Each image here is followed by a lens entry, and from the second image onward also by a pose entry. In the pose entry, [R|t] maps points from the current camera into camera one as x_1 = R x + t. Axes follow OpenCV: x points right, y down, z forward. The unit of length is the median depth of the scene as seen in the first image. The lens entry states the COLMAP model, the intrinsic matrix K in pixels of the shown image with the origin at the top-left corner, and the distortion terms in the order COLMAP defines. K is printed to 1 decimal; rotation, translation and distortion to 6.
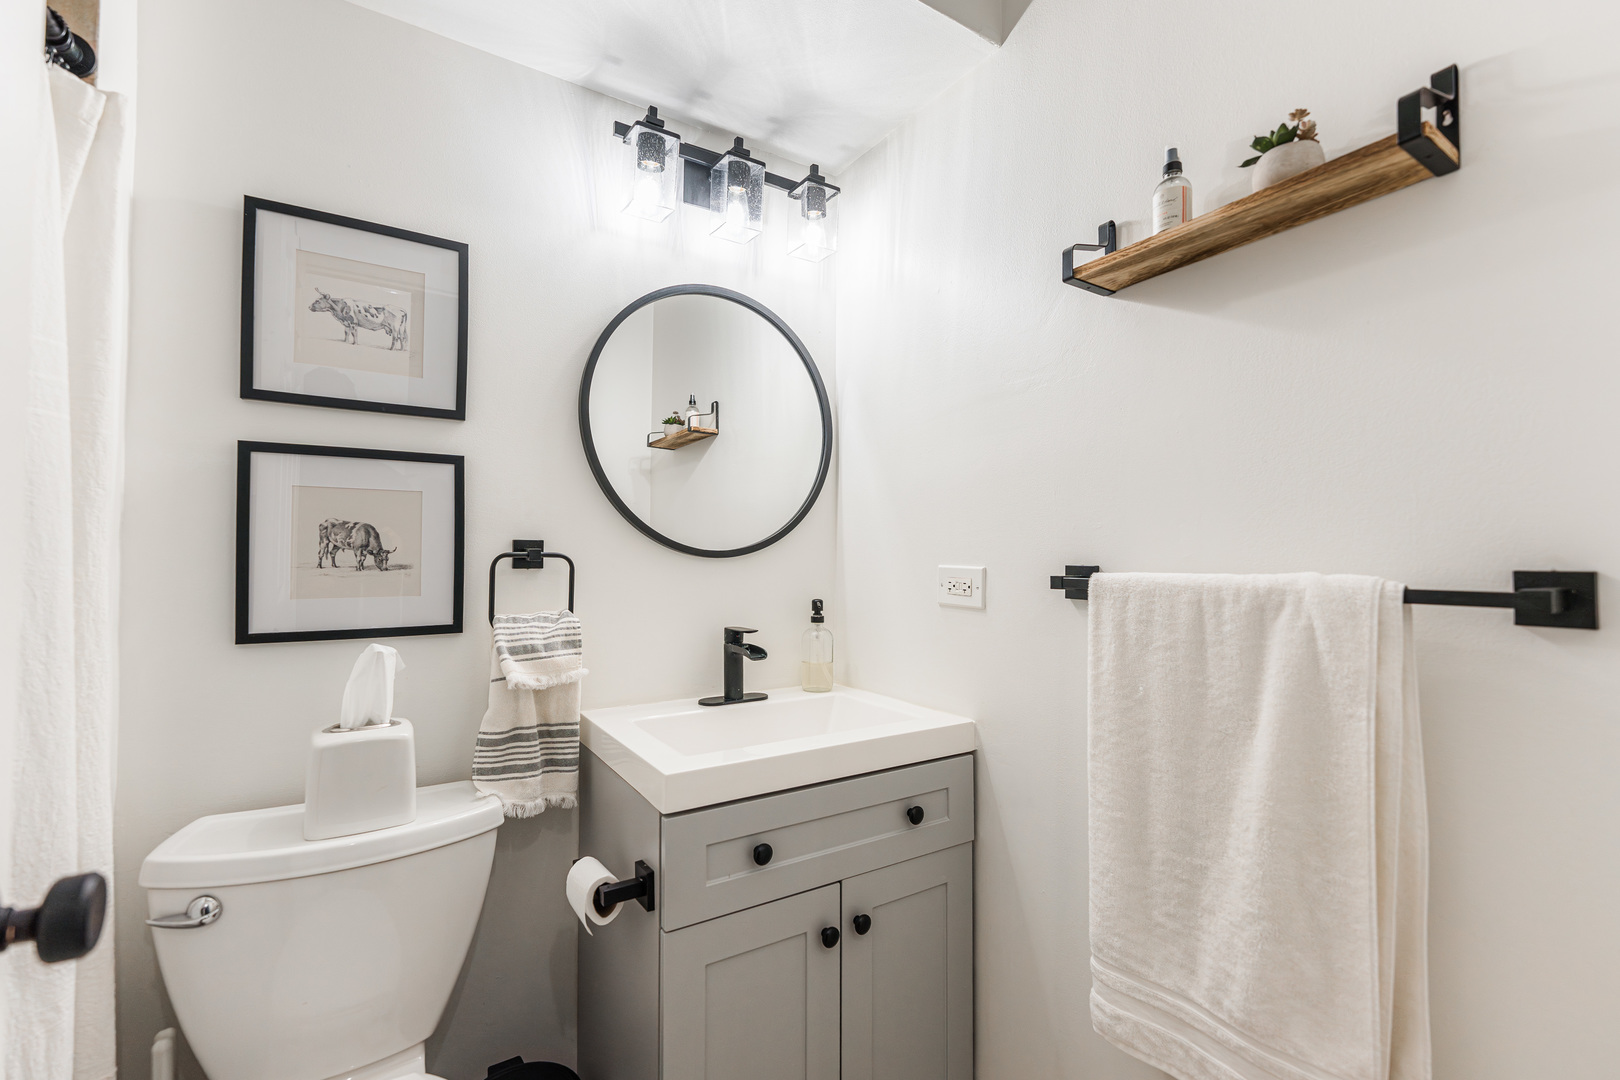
lens RADIAL K [[660.7, 0, 801.3], [0, 660.7, 545.3], [0, 0, 1]] dist [-0.000546, -0.000177]
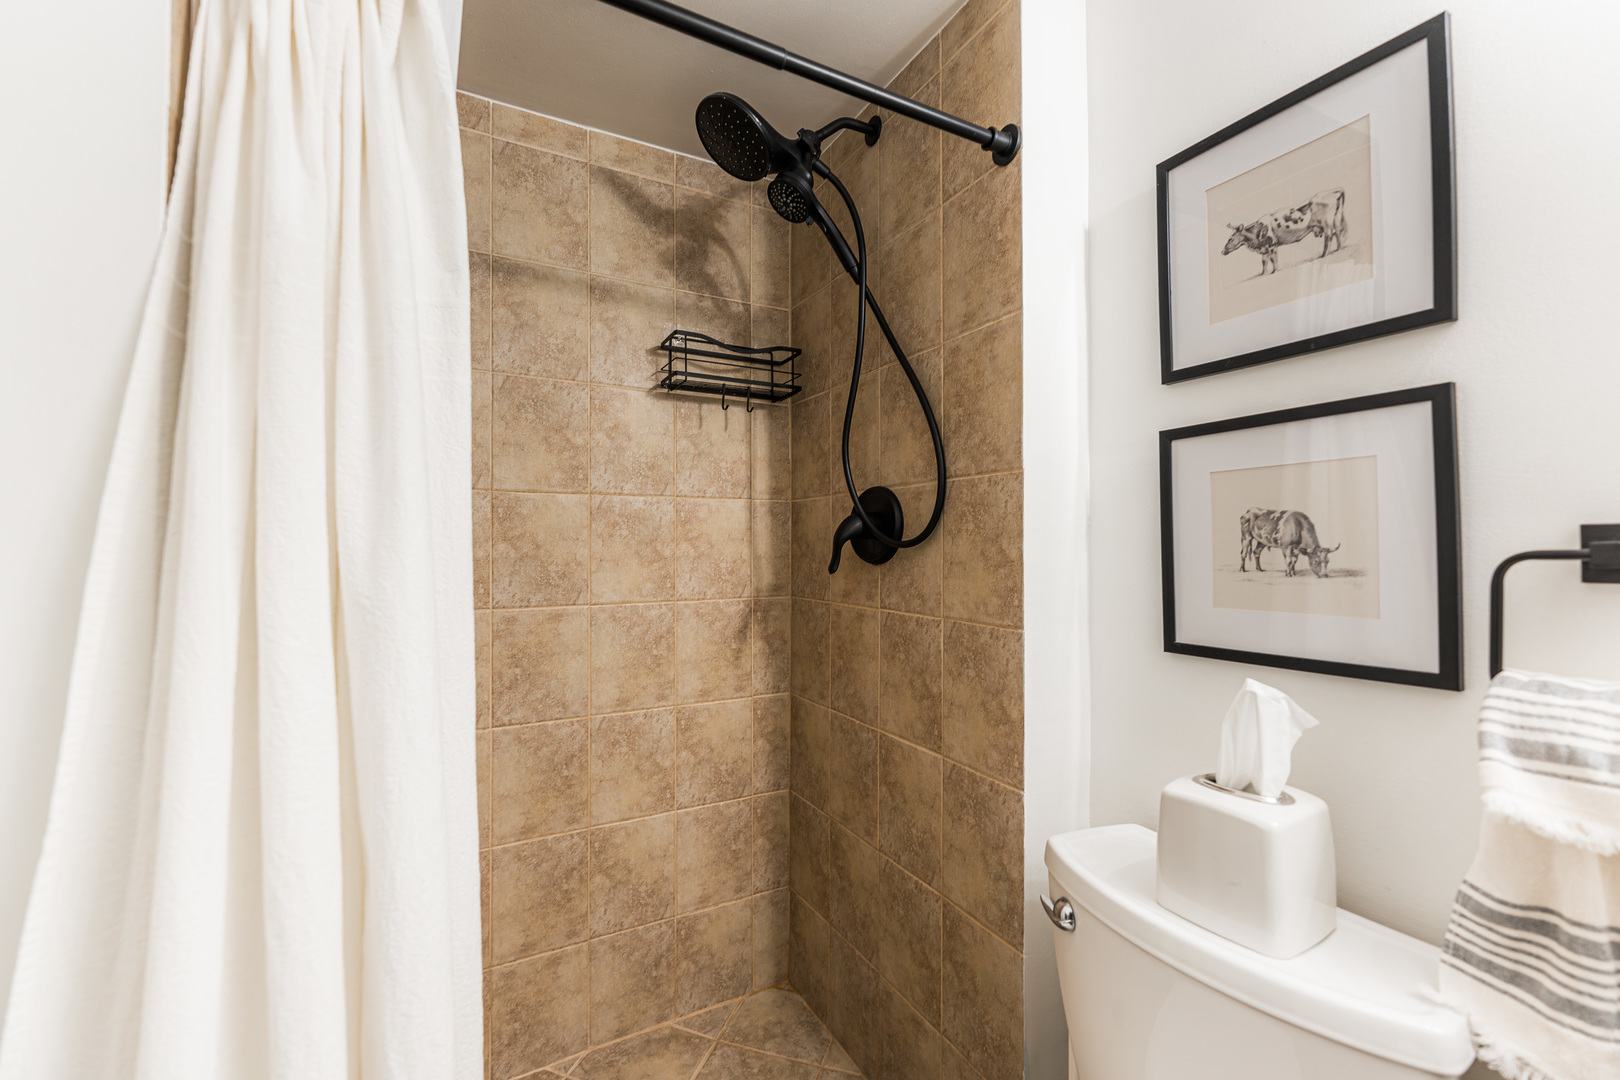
lens RADIAL K [[660.7, 0, 801.3], [0, 660.7, 545.3], [0, 0, 1]] dist [-0.000546, -0.000177]
pose [[-0.045443, -0.013547, -0.998875, 0.088046], [0.014953, 0.999787, -0.014240, 0.006253], [0.998855, -0.015583, -0.045231, 0.493576]]
